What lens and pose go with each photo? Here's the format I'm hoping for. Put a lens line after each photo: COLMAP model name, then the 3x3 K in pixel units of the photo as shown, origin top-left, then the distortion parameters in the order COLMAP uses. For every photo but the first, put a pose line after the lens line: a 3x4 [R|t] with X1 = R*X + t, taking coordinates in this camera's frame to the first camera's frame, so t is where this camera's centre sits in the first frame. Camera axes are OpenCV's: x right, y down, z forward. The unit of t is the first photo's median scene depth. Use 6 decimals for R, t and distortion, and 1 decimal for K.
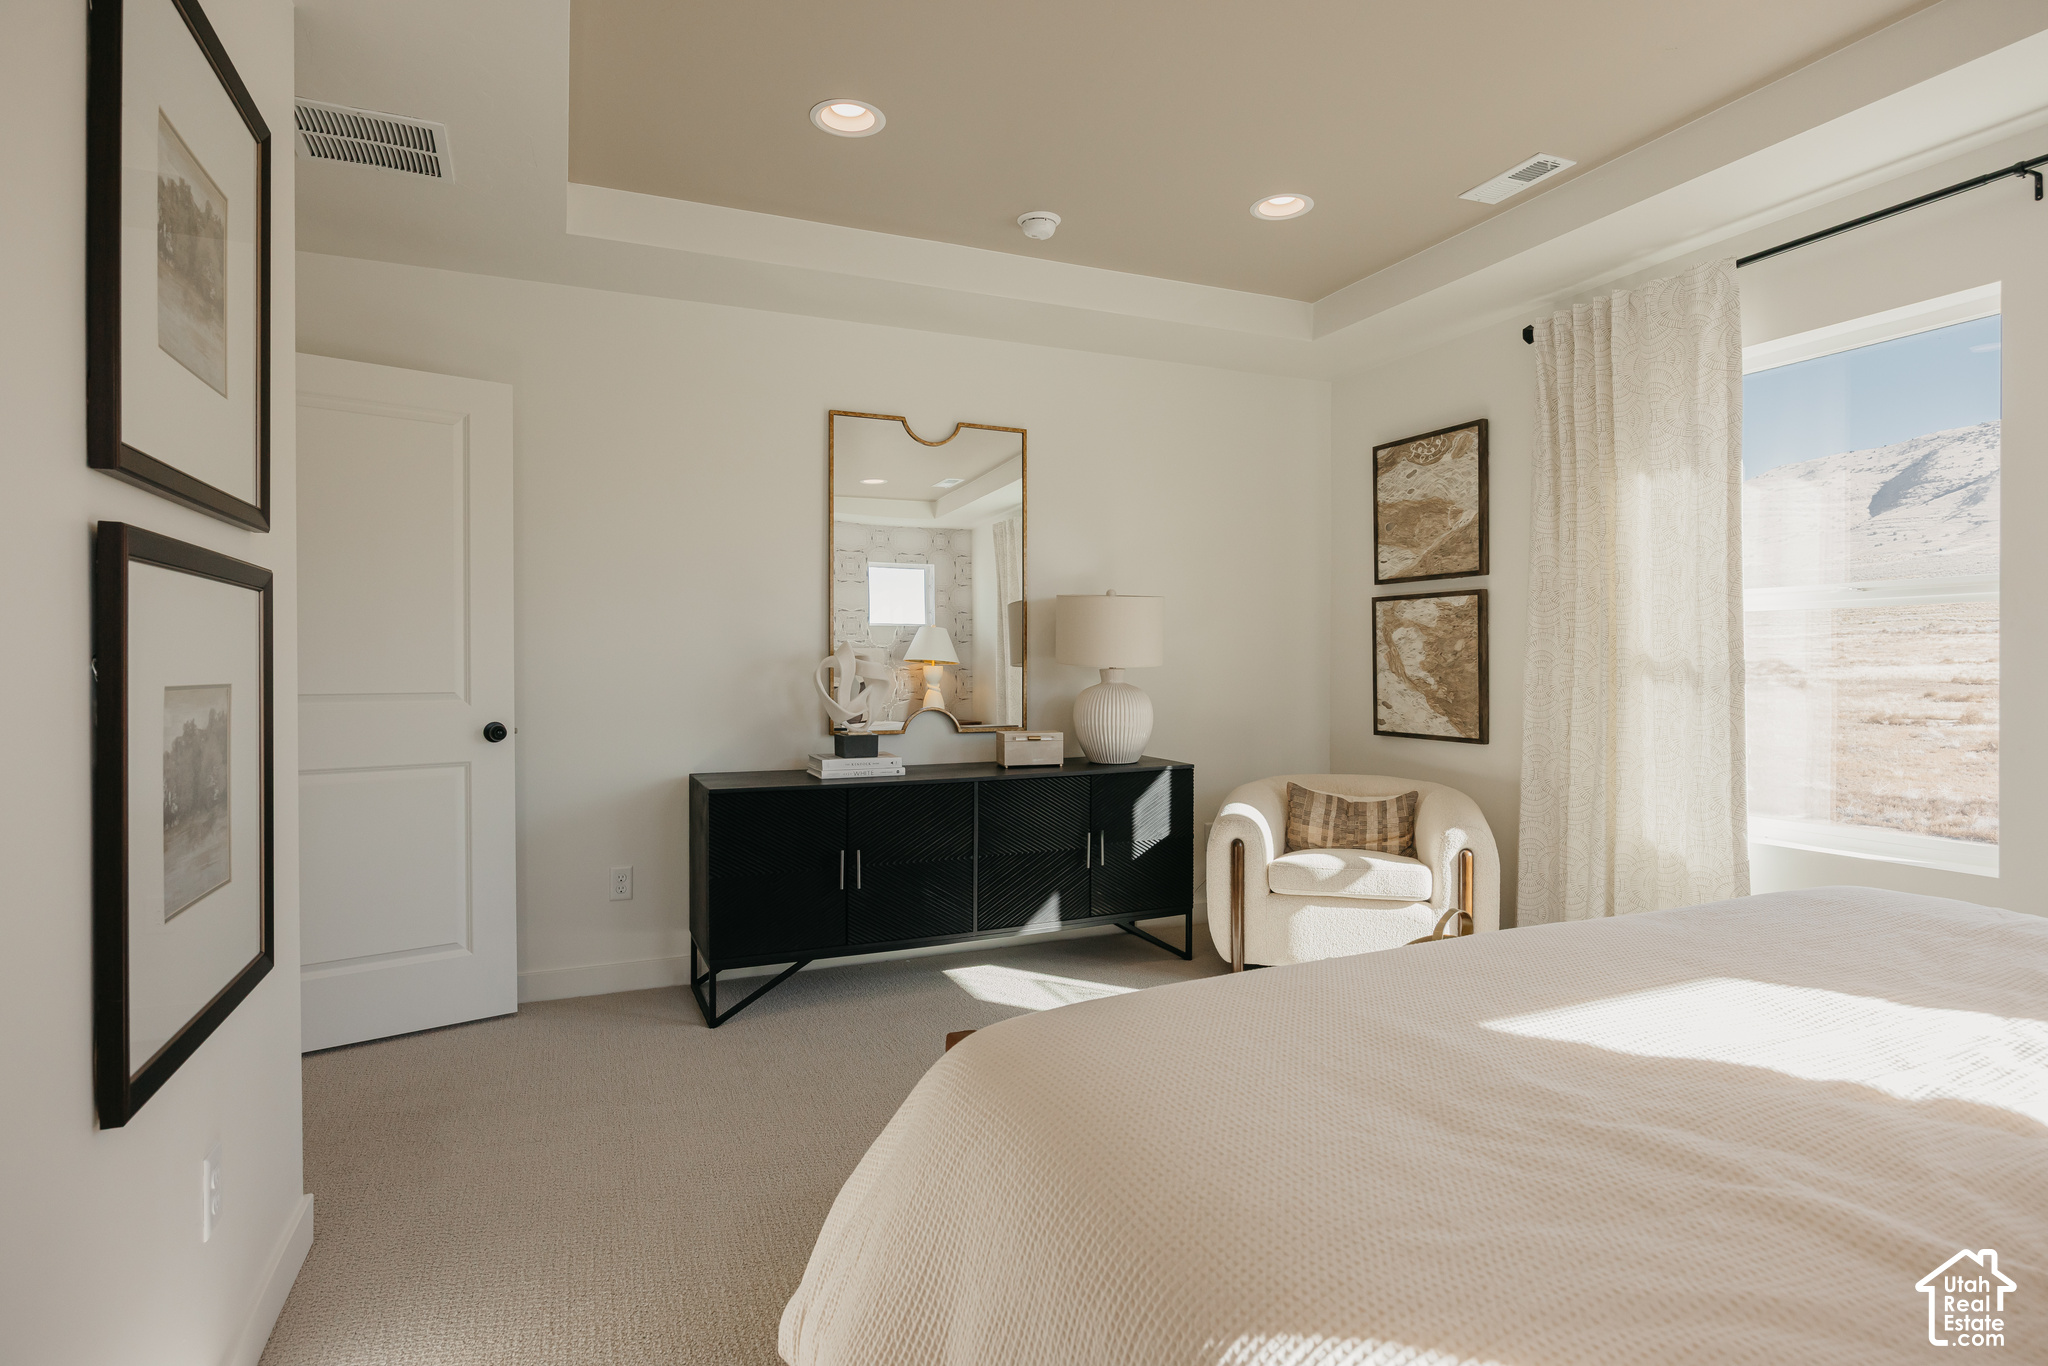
lens RADIAL K [[1065.9, 0, 1026.2], [0, 1065.9, 677.6], [0, 0, 1]] dist [-0.014450, 0.002100]
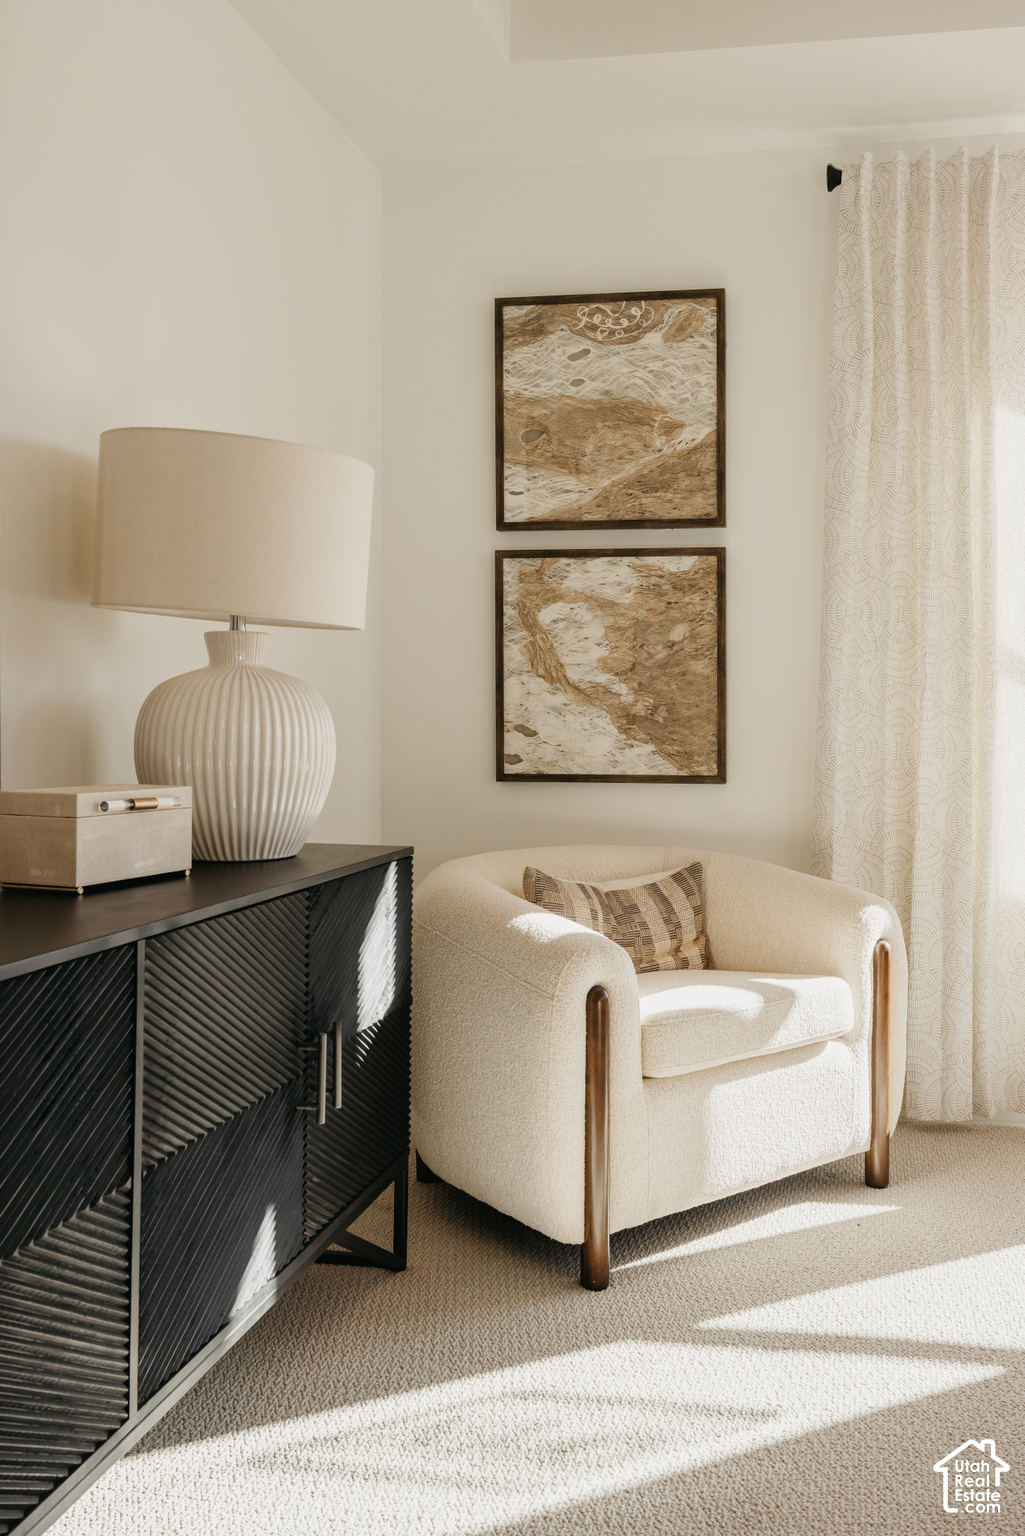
lens RADIAL K [[1281.9, 0, 511.5], [0, 1281.9, 752.1], [0, 0, 1]] dist [-0.017418, 0.002354]
pose [[0.535042, -0.008218, 0.844785, -0.293664], [0.008630, 0.999954, 0.004262, 0.036570], [-0.844781, 0.005011, 0.535088, 0.647128]]
